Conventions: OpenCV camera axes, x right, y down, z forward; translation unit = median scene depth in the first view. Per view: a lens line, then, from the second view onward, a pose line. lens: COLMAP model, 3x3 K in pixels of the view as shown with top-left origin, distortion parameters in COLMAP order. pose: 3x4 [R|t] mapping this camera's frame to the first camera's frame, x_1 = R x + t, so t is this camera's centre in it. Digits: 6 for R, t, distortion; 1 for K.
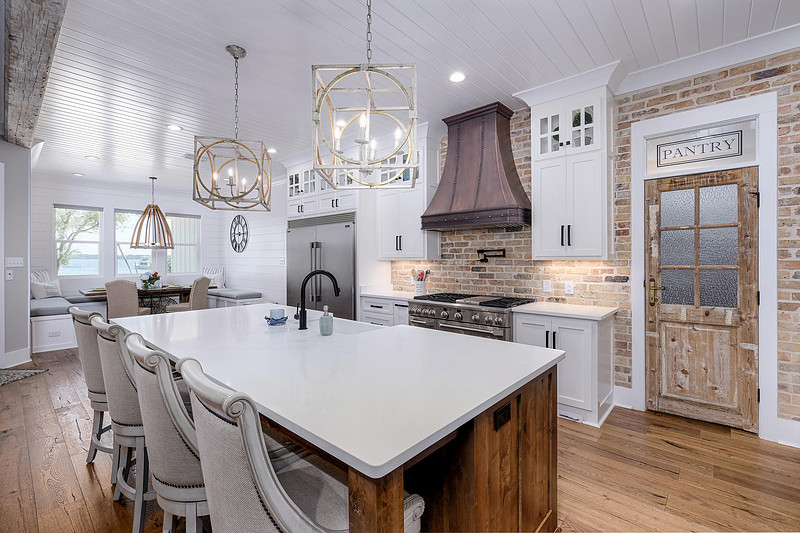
lens RADIAL K [[351.7, 0, 397.8], [0, 351.7, 259.5], [0, 0, 1]] dist [-0.000868, 0.000580]
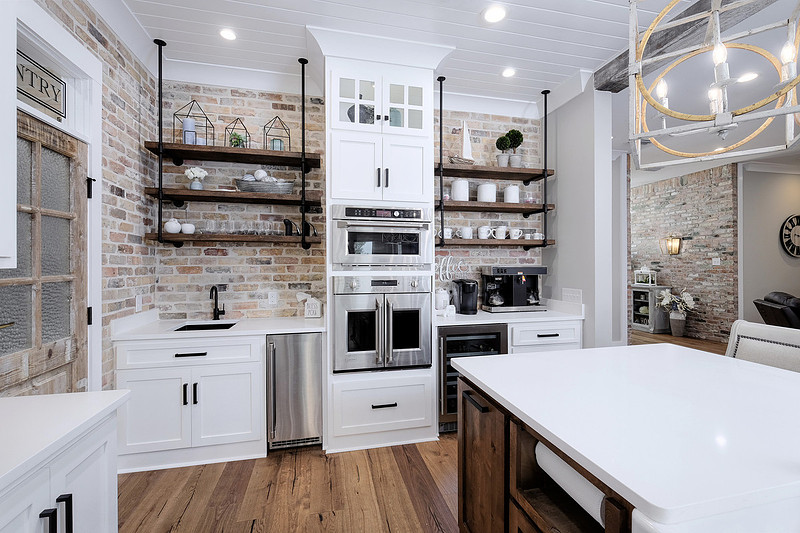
lens RADIAL K [[351.7, 0, 404.2], [0, 351.7, 265.4], [0, 0, 1]] dist [-0.000868, 0.000580]
pose [[-0.824146, 0.000684, 0.566377, 0.013631], [0.002248, 0.999995, 0.002064, -0.001067], [-0.566373, 0.002974, -0.824144, 0.905123]]
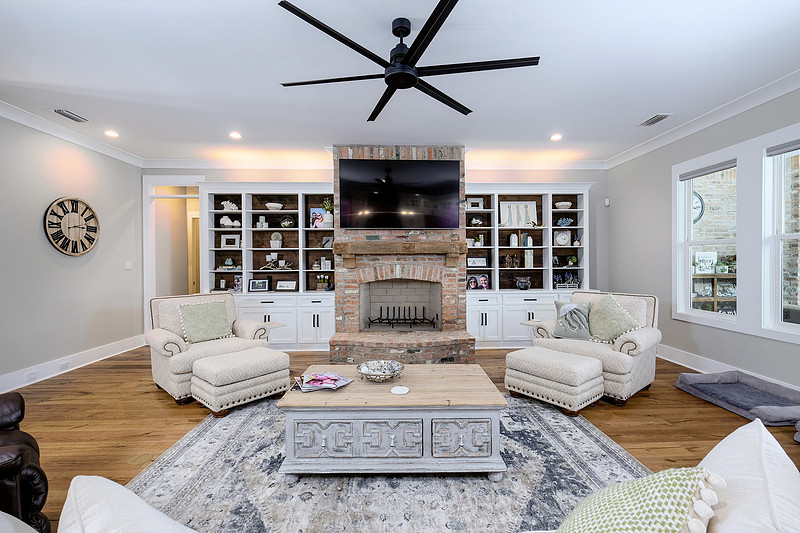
lens RADIAL K [[351.7, 0, 402.3], [0, 351.7, 265.9], [0, 0, 1]] dist [-0.000868, 0.000580]
pose [[-0.720299, 0.011046, -0.693575, -0.560404], [0.005948, 0.999935, 0.009747, -0.002541], [0.693638, 0.002895, -0.720318, 0.137394]]
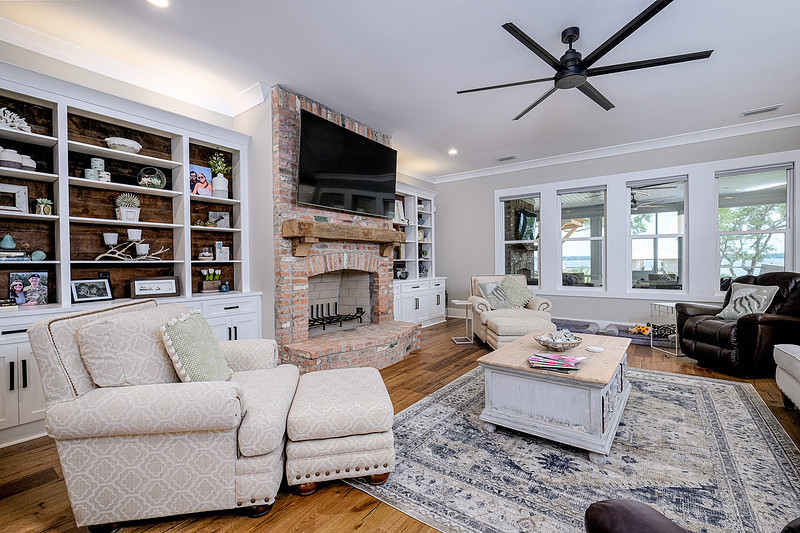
lens RADIAL K [[351.7, 0, 403.6], [0, 351.7, 266.9], [0, 0, 1]] dist [-0.000868, 0.000580]
pose [[0.104749, 0.009740, -0.994451, -0.302007], [0.011914, 0.999868, 0.011048, 0.041639], [0.994427, -0.013006, 0.104619, -0.796996]]
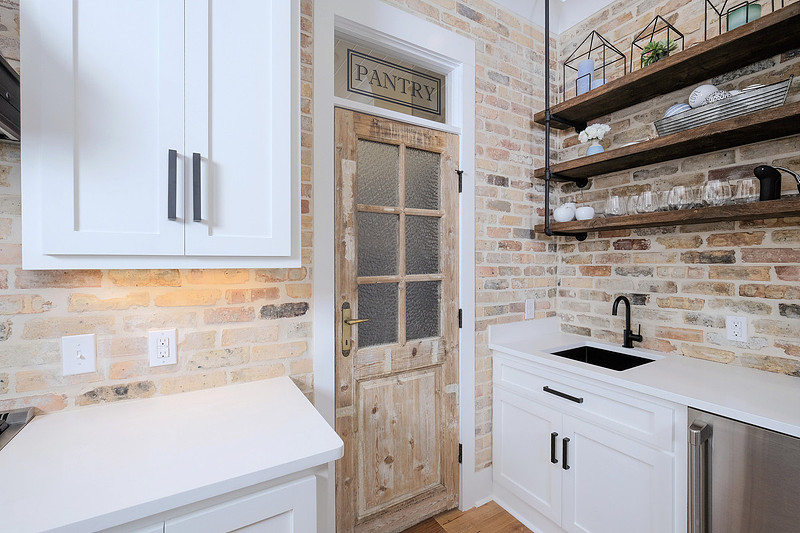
lens RADIAL K [[351.7, 0, 402.3], [0, 351.7, 263.9], [0, 0, 1]] dist [-0.000868, 0.000580]
pose [[0.289304, -0.001815, 0.957236, 0.218772], [0.000695, 0.999998, 0.001686, -0.002645], [-0.957237, 0.000177, 0.289305, 0.658015]]
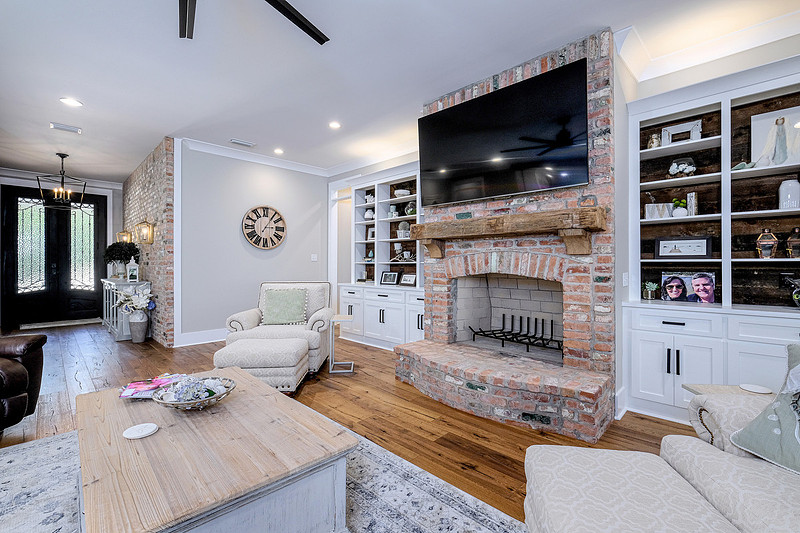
lens RADIAL K [[351.7, 0, 402.0], [0, 351.7, 264.6], [0, 0, 1]] dist [-0.000868, 0.000580]
pose [[-0.999027, -0.002119, 0.044041, -1.304326], [-0.002162, 0.999997, -0.000927, 0.039145], [-0.044039, -0.001021, -0.999029, 0.063041]]
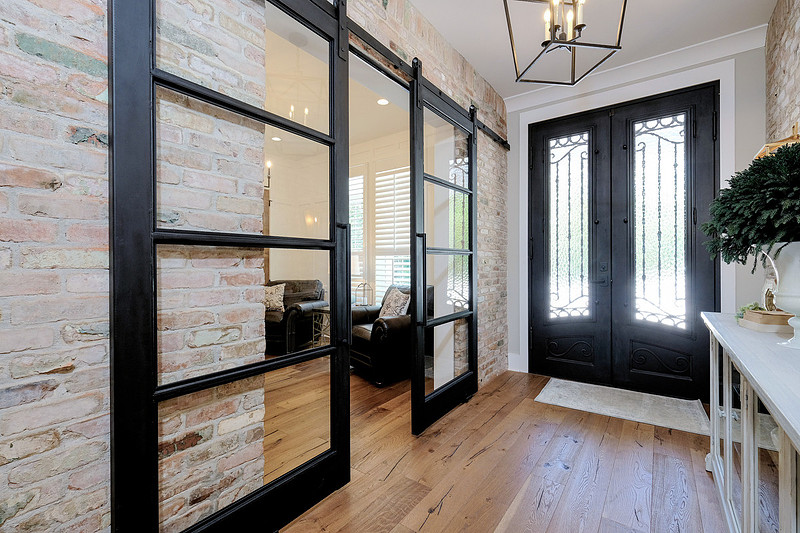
lens RADIAL K [[351.7, 0, 404.6], [0, 351.7, 266.0], [0, 0, 1]] dist [-0.000868, 0.000580]
pose [[-0.107451, 0.000174, 0.994210, -0.111942], [-0.001074, 0.999999, -0.000291, 0.046044], [-0.994210, -0.001099, -0.107451, -1.222906]]
